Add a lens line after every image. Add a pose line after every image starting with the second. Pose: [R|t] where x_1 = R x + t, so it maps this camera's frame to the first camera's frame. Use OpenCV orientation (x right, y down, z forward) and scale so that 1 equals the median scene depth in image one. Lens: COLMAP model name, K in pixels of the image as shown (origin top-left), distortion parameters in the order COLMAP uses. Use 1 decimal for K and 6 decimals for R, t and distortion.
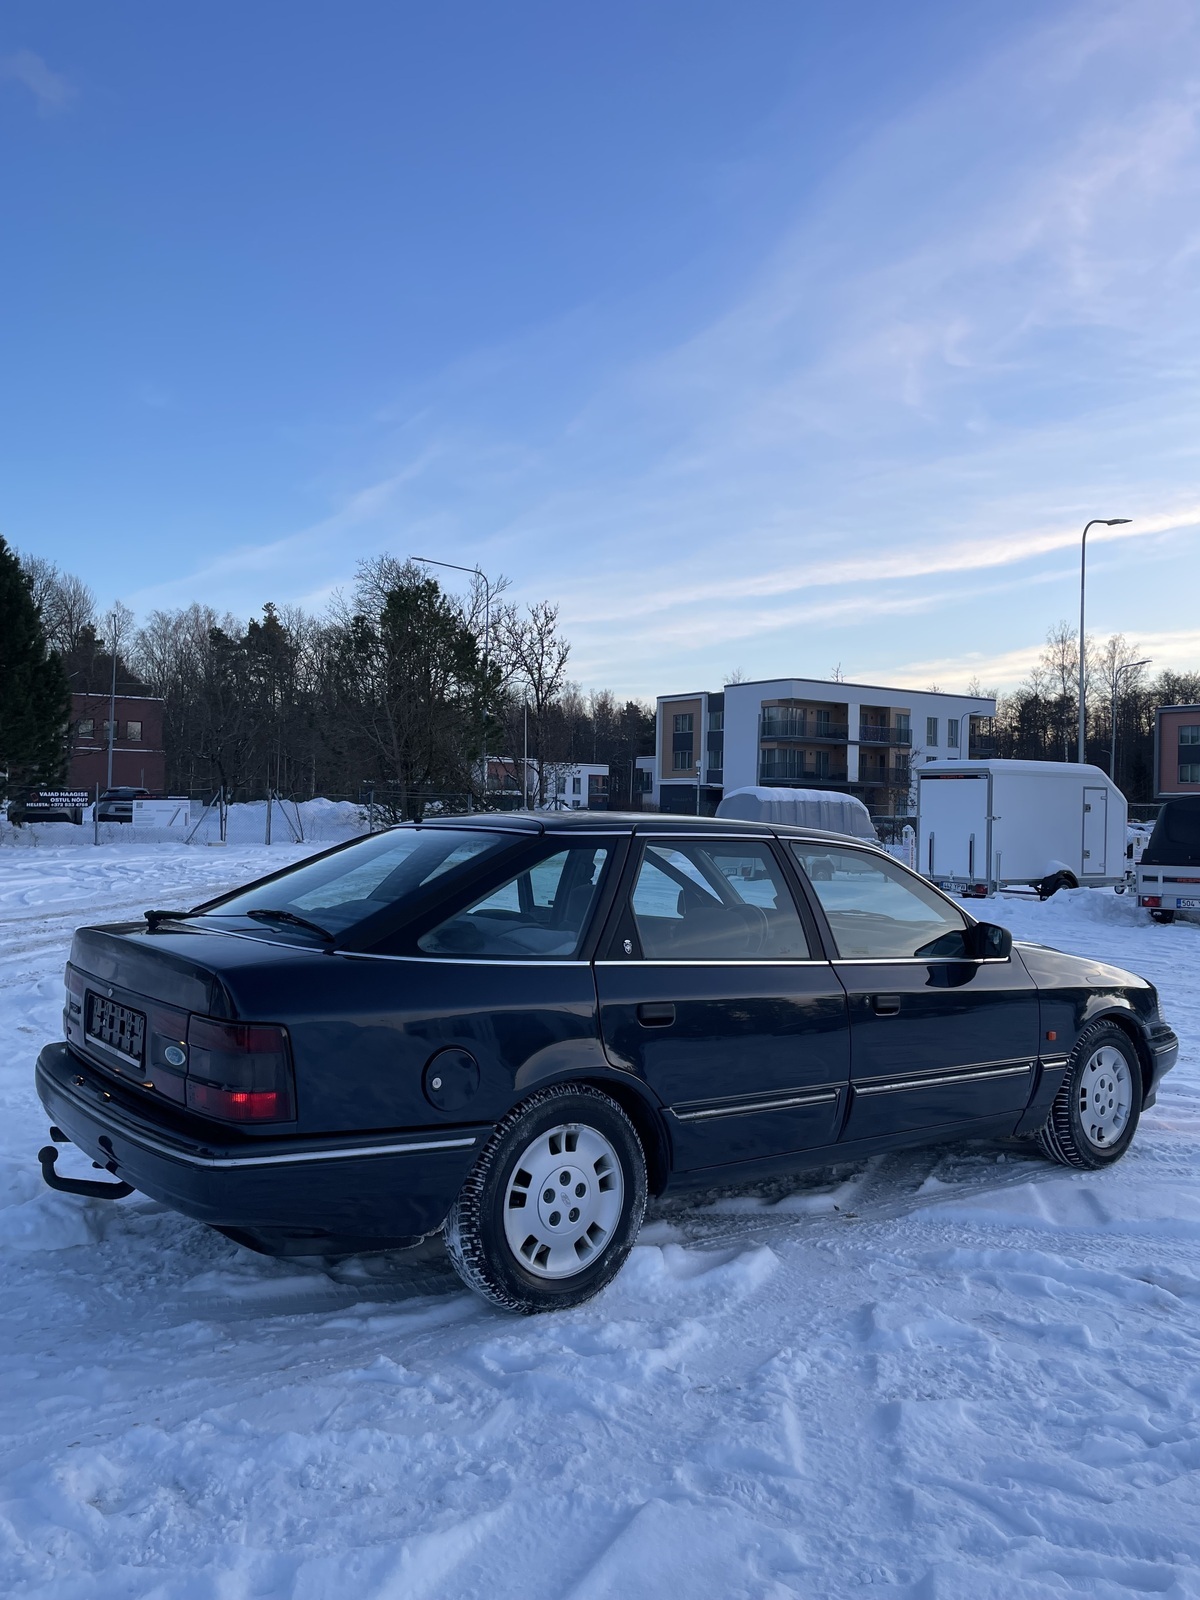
lens RADIAL K [[1203.7, 0, 615.2], [0, 1203.7, 806.2], [0, 0, 1]] dist [0.065824, -0.091094]
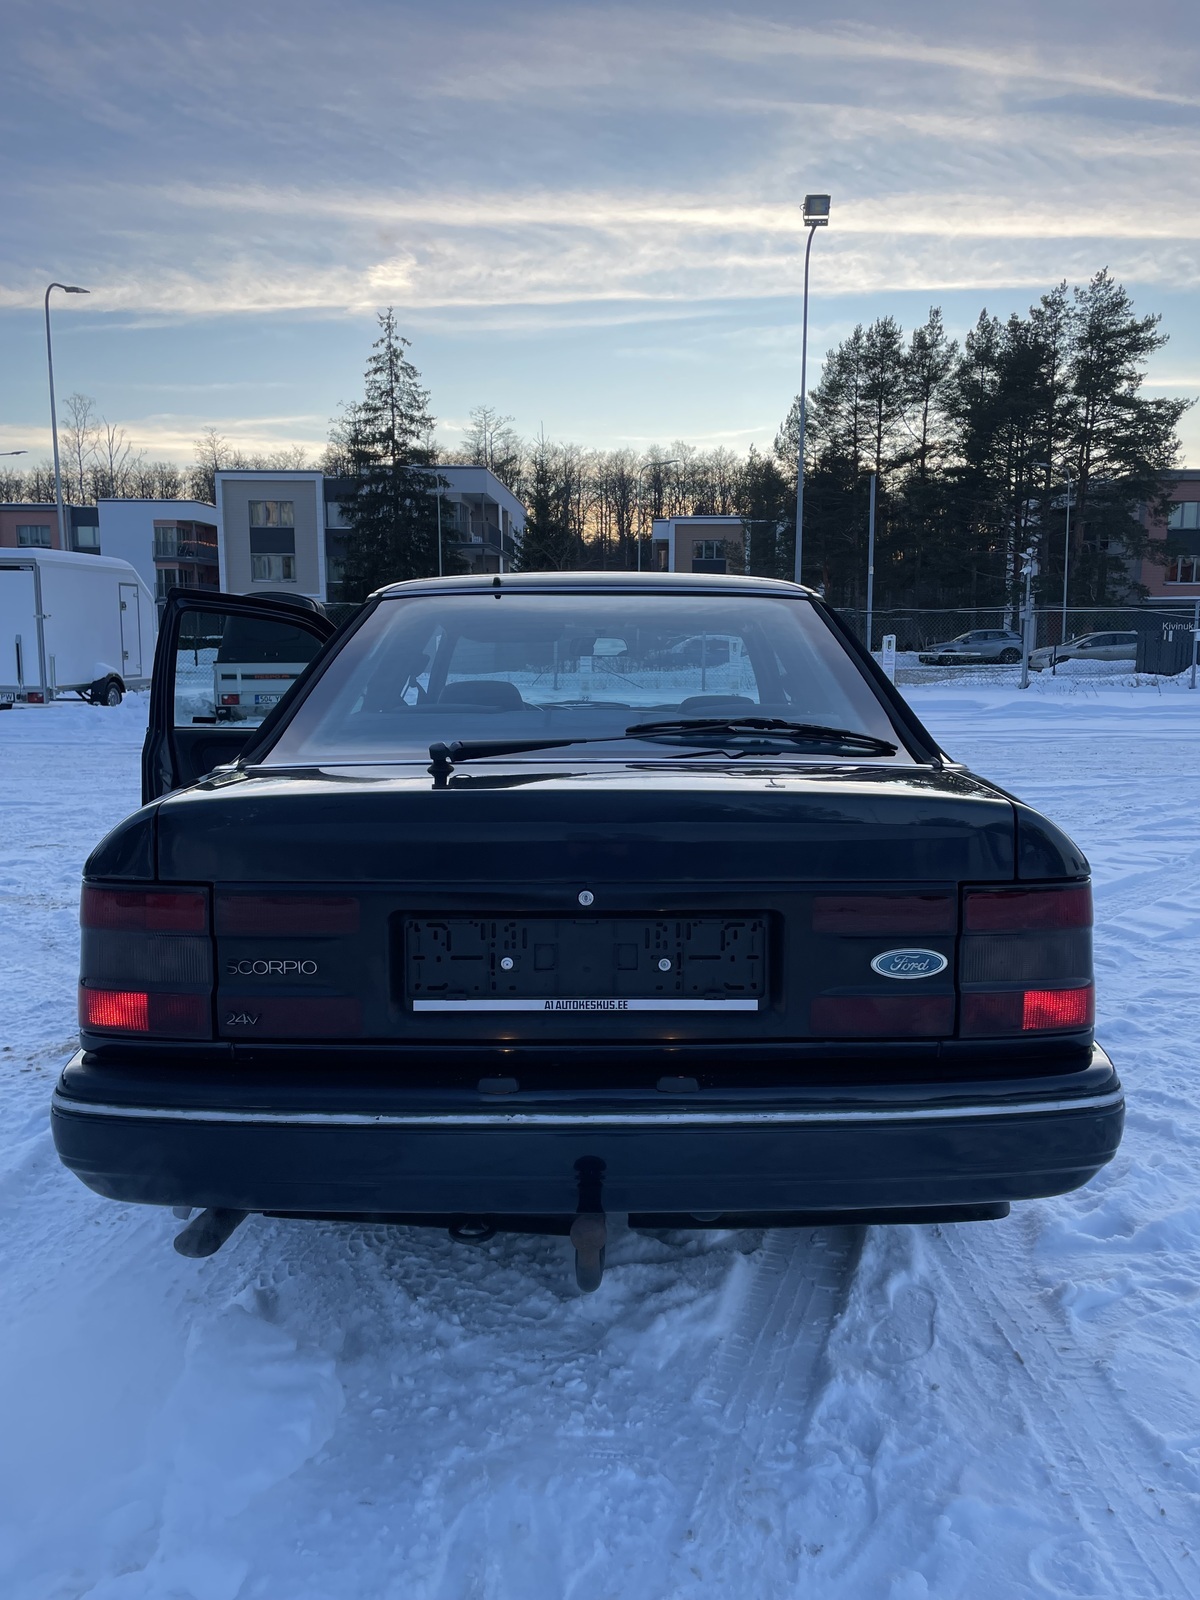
lens RADIAL K [[1203.7, 0, 615.2], [0, 1203.7, 806.2], [0, 0, 1]] dist [0.065824, -0.091094]
pose [[0.612625, -0.126031, 0.780261, -0.141462], [0.000657, 0.987286, 0.158954, 0.005825], [-0.790373, -0.096867, 0.604919, 0.121644]]
